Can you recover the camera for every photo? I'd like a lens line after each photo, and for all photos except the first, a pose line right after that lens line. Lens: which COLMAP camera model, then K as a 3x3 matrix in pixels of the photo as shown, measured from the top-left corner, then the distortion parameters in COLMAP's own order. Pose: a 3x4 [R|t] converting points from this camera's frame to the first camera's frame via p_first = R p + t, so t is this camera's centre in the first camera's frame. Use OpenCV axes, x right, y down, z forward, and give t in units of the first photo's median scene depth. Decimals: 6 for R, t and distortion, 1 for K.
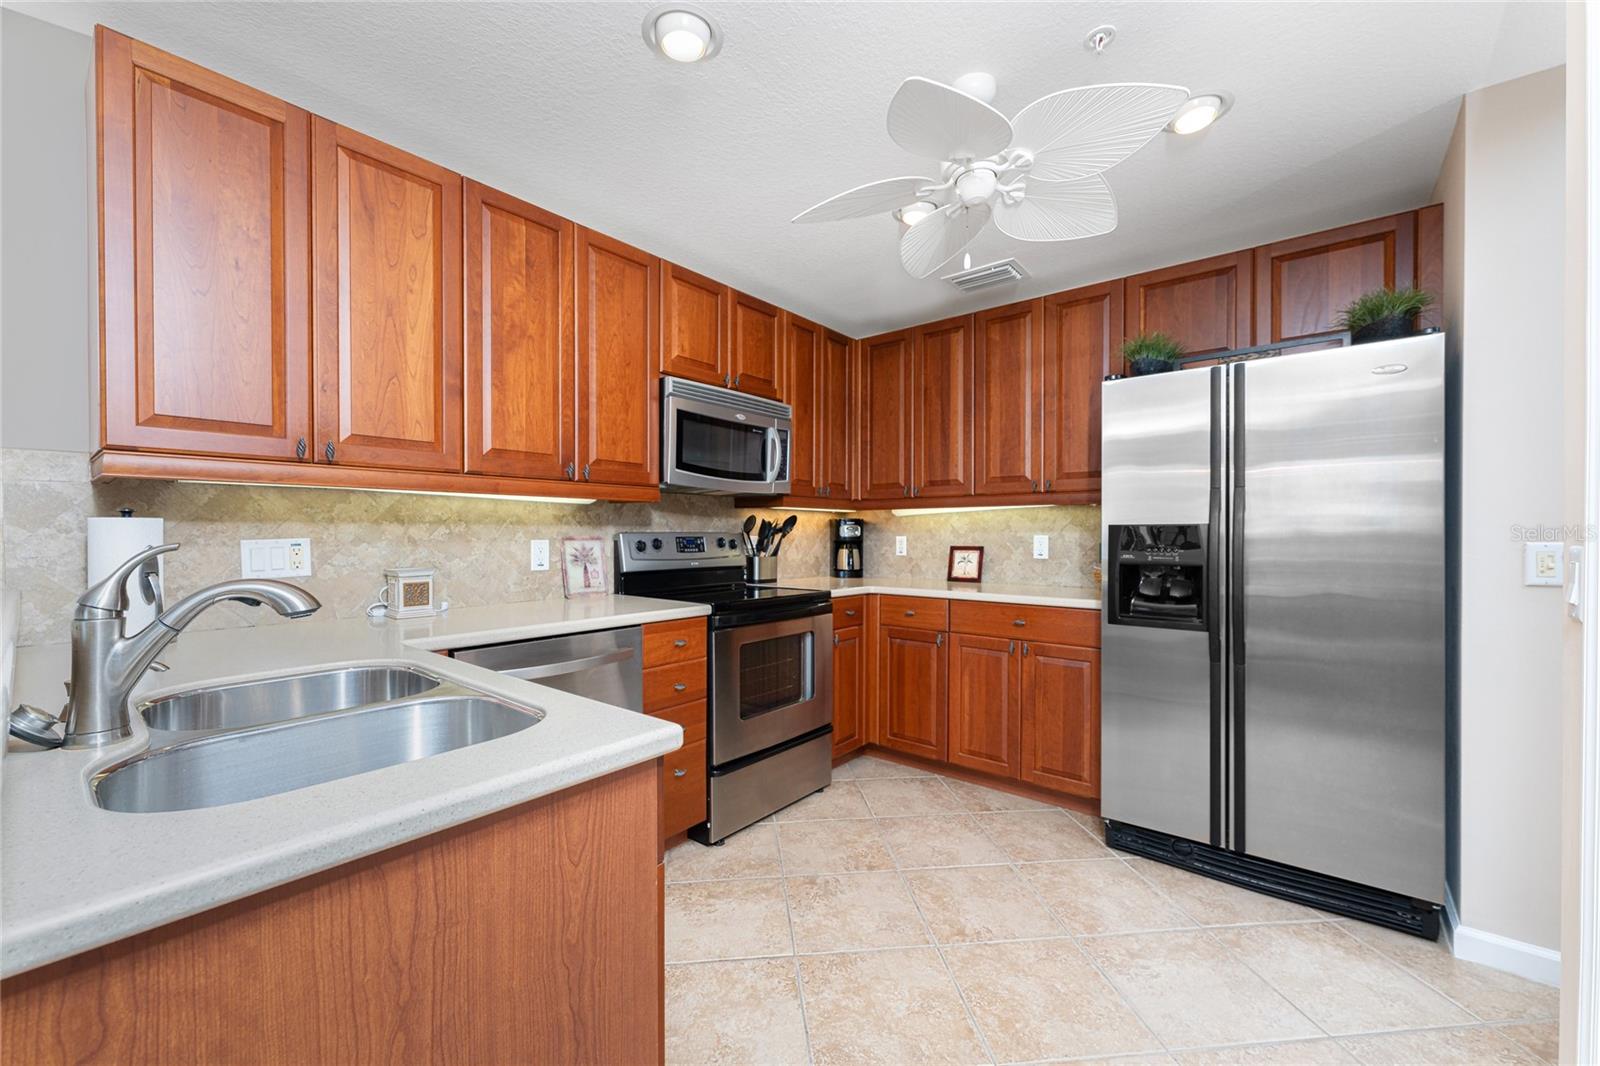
lens RADIAL K [[654.1, 0, 826.5], [0, 654.1, 539.3], [0, 0, 1]] dist [0.003532, -0.000946]
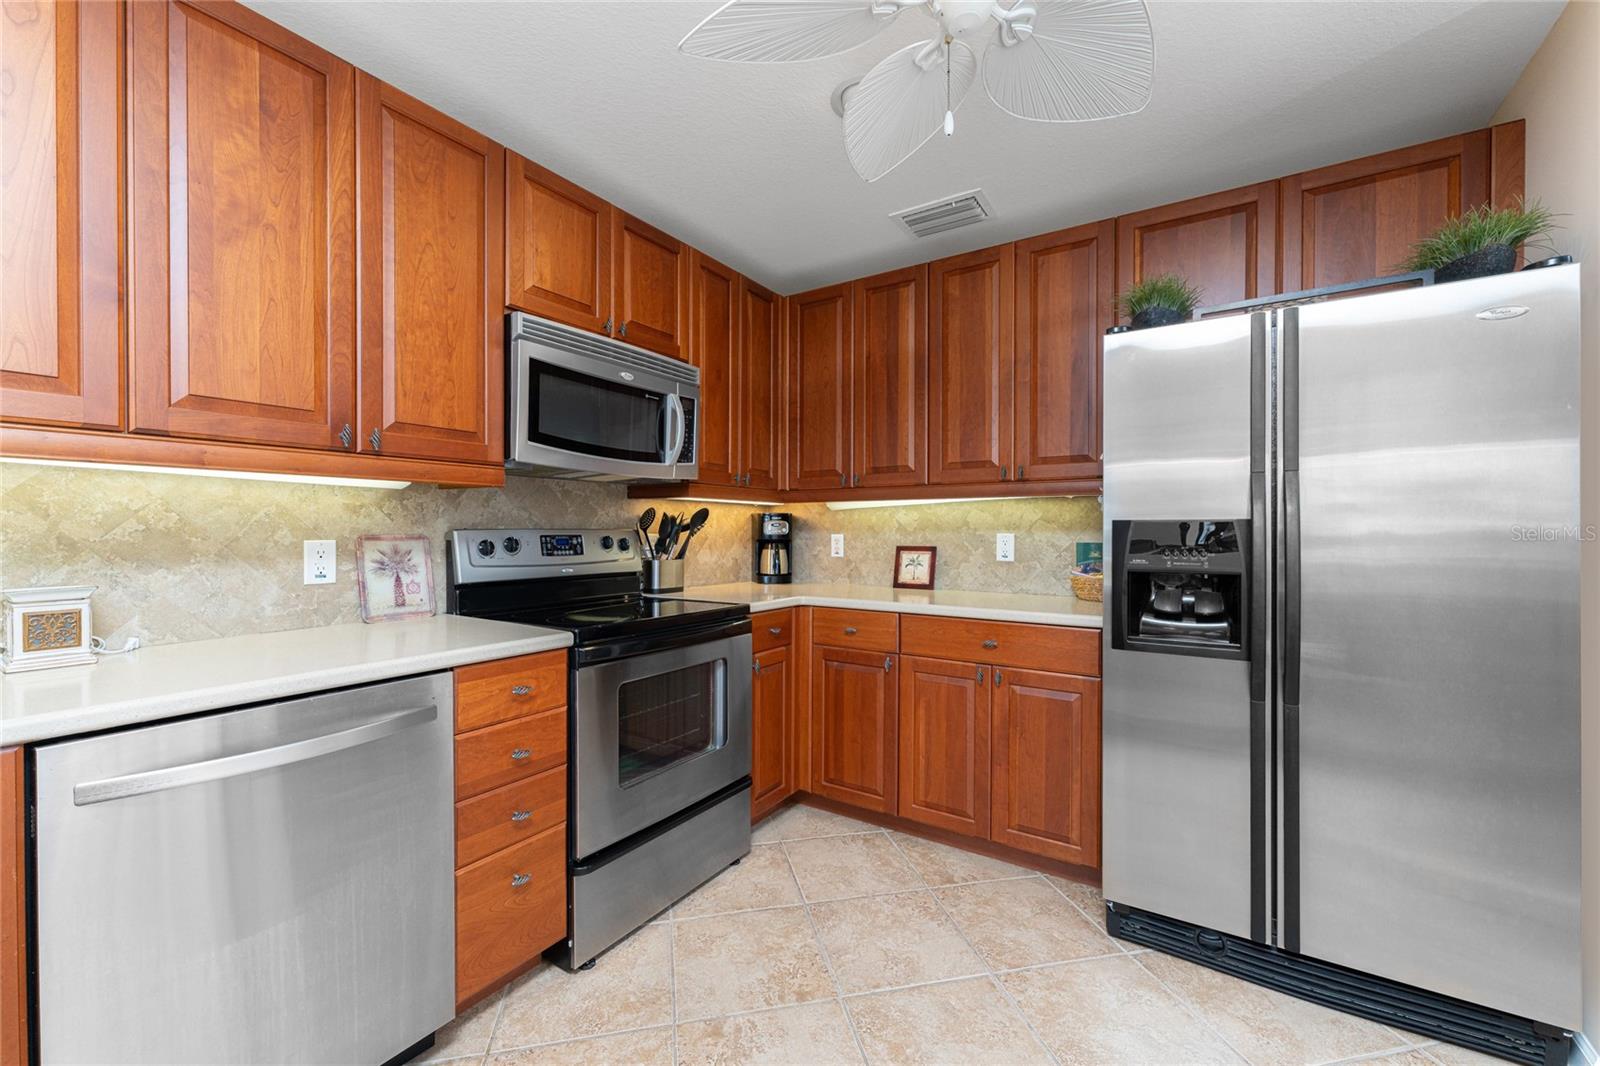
lens RADIAL K [[654.1, 0, 833.7], [0, 654.1, 531.5], [0, 0, 1]] dist [0.003532, -0.000946]
pose [[0.993425, -0.003462, 0.114430, 0.020010], [0.004628, 0.999940, -0.009919, 0.001132], [-0.114389, 0.010383, 0.993382, 0.243799]]
